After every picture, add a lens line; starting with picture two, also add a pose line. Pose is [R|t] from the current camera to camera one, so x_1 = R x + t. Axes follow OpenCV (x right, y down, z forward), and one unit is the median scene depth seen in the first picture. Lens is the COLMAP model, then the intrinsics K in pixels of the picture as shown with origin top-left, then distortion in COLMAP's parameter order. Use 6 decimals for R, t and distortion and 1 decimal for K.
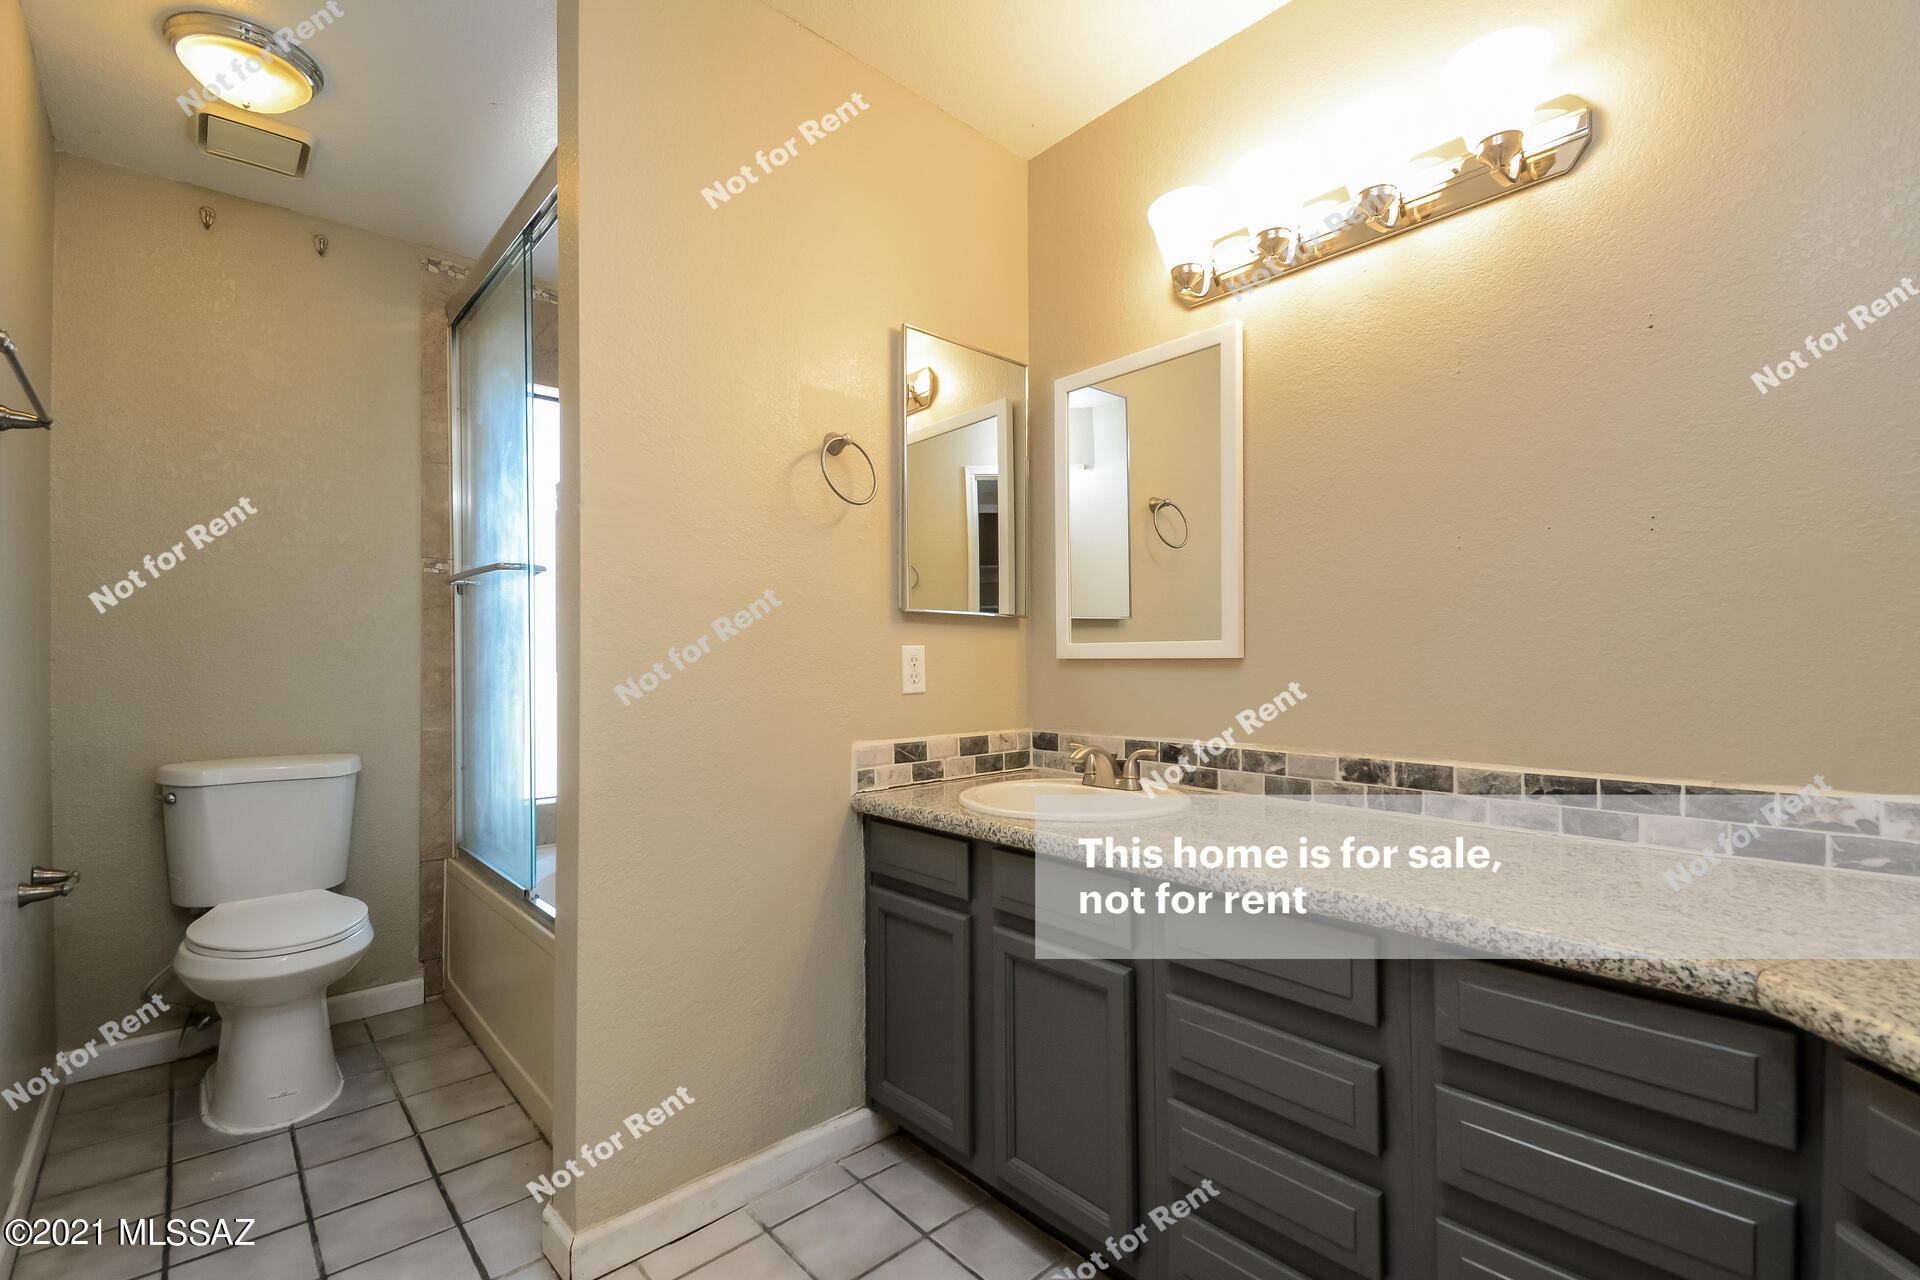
lens RADIAL K [[837.0, 0, 966.3], [0, 837.0, 657.2], [0, 0, 1]] dist [0.050530, -0.033178]
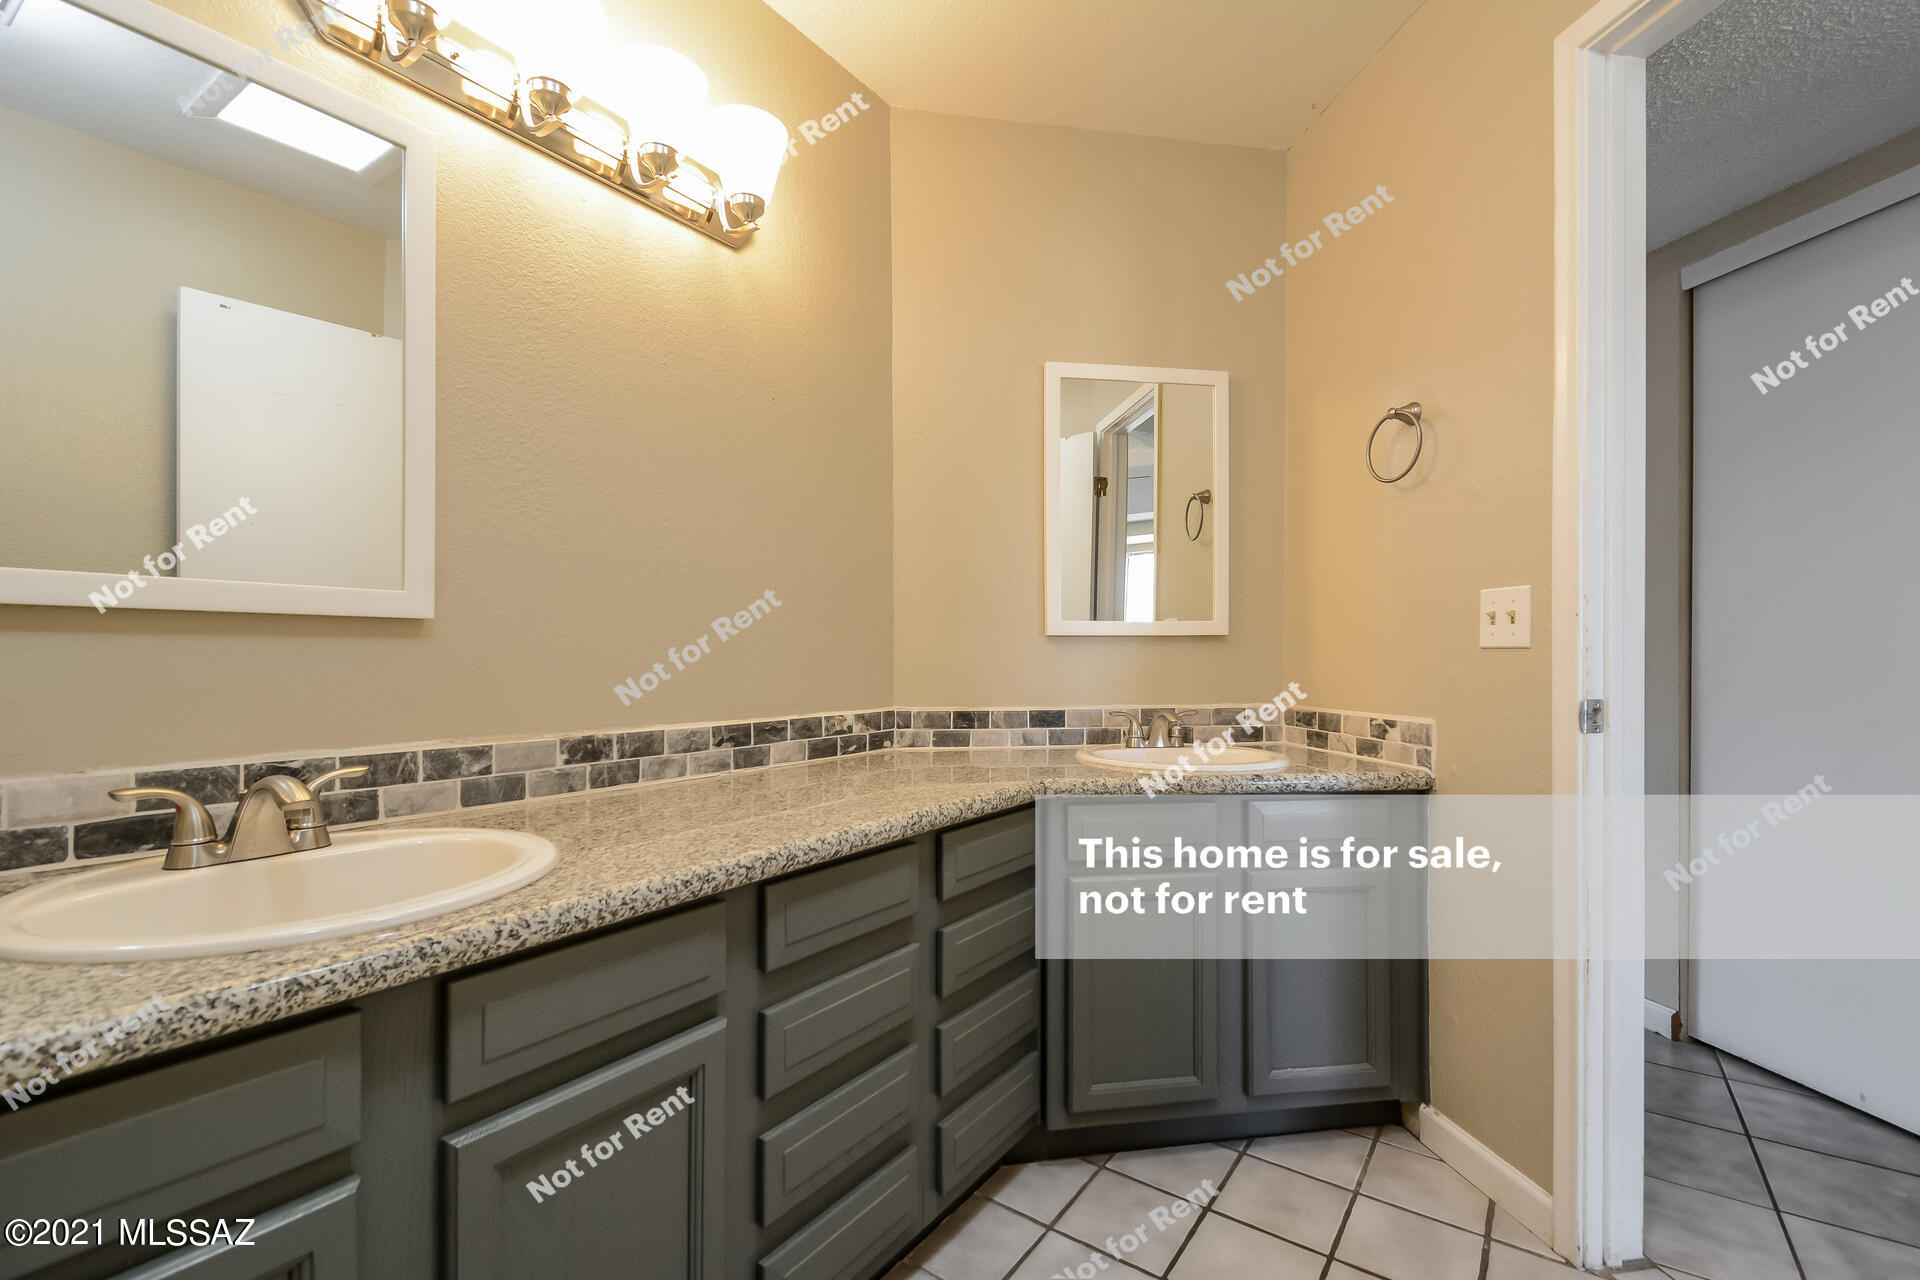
lens RADIAL K [[837.0, 0, 966.3], [0, 837.0, 657.2], [0, 0, 1]] dist [0.050530, -0.033178]
pose [[-0.210728, -0.010462, 0.977489, -0.507182], [-0.018971, 0.999798, 0.006611, 0.021055], [-0.977361, -0.017151, -0.210884, 0.793450]]
